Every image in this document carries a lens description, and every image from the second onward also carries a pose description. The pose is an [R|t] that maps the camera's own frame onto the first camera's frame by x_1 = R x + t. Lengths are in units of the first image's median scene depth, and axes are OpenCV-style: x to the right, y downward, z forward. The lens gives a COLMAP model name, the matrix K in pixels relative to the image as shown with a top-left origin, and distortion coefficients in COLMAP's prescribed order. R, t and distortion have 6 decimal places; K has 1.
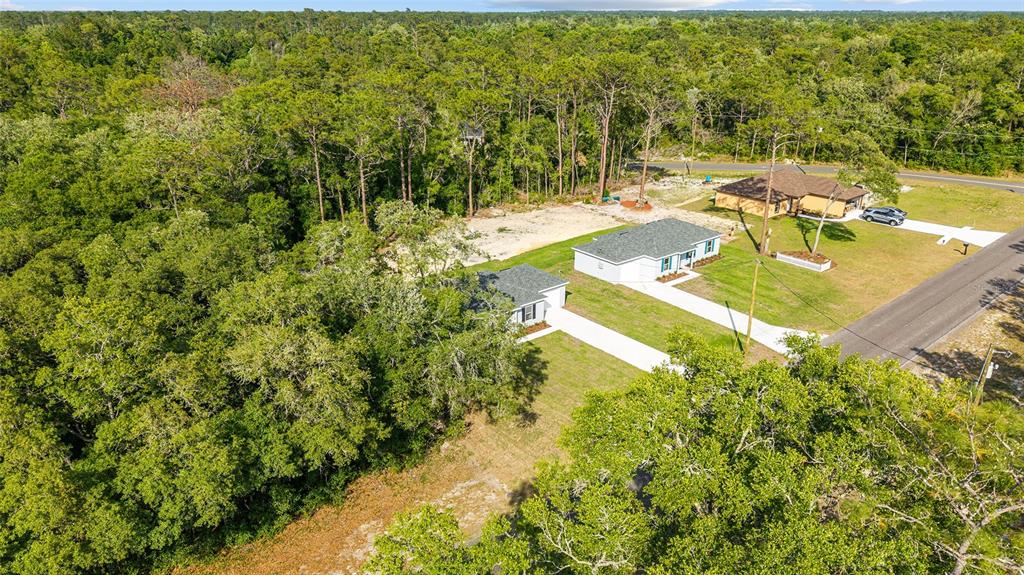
lens RADIAL K [[688.6, 0, 512.0], [0, 688.6, 287.5], [0, 0, 1]] dist [0.017697, -0.005395]
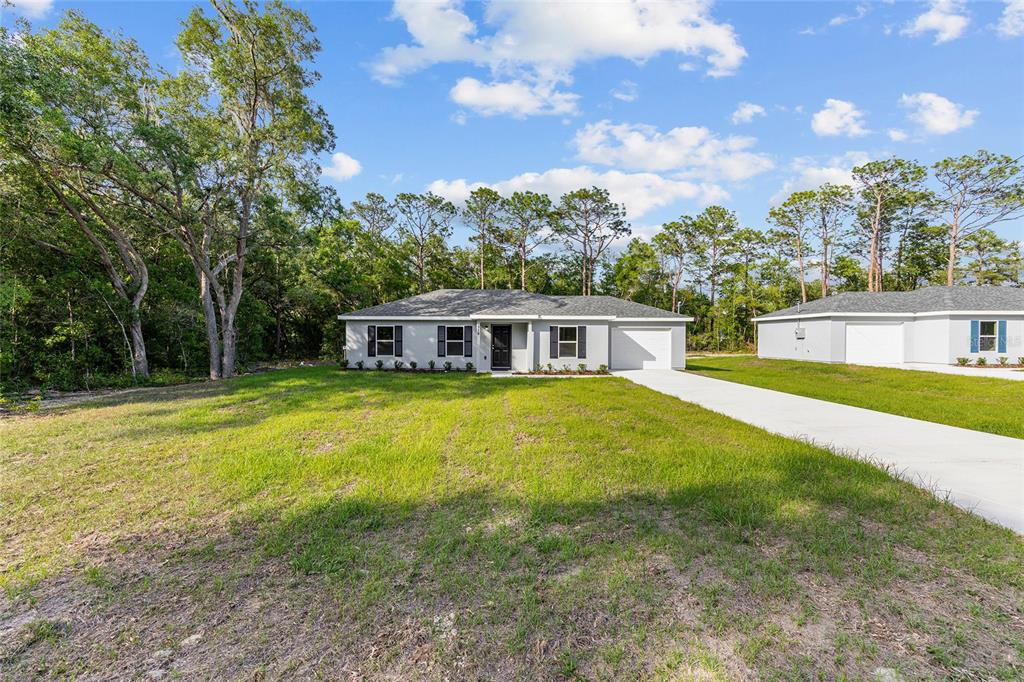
lens RADIAL K [[418.3, 0, 514.1], [0, 418.3, 342.5], [0, 0, 1]] dist [-0.000993, 0.000040]
pose [[0.787671, 0.002335, -0.616092, 0.139289], [-0.224741, 0.932175, -0.283797, 0.102091], [0.573643, 0.361999, 0.734772, 0.588682]]
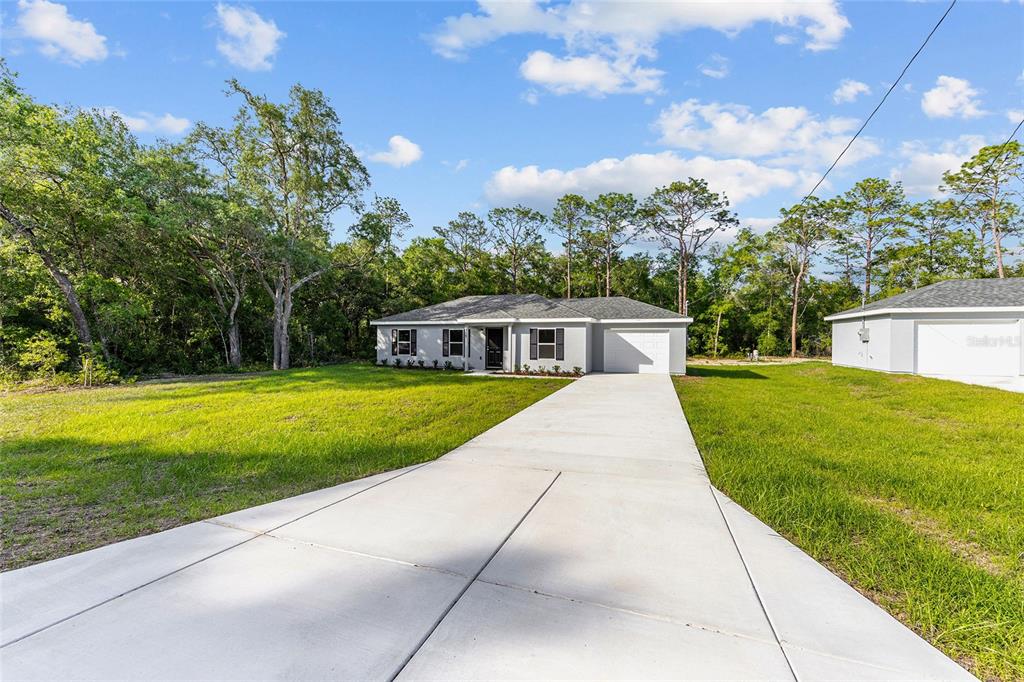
lens RADIAL K [[410.7, 0, 513.9], [0, 410.7, 340.0], [0, 0, 1]] dist [-0.002555, 0.000906]
pose [[0.508501, -0.003174, -0.861056, 0.211867], [-0.319270, 0.928017, -0.191967, 0.077656], [0.799683, 0.372525, 0.470884, 0.650901]]
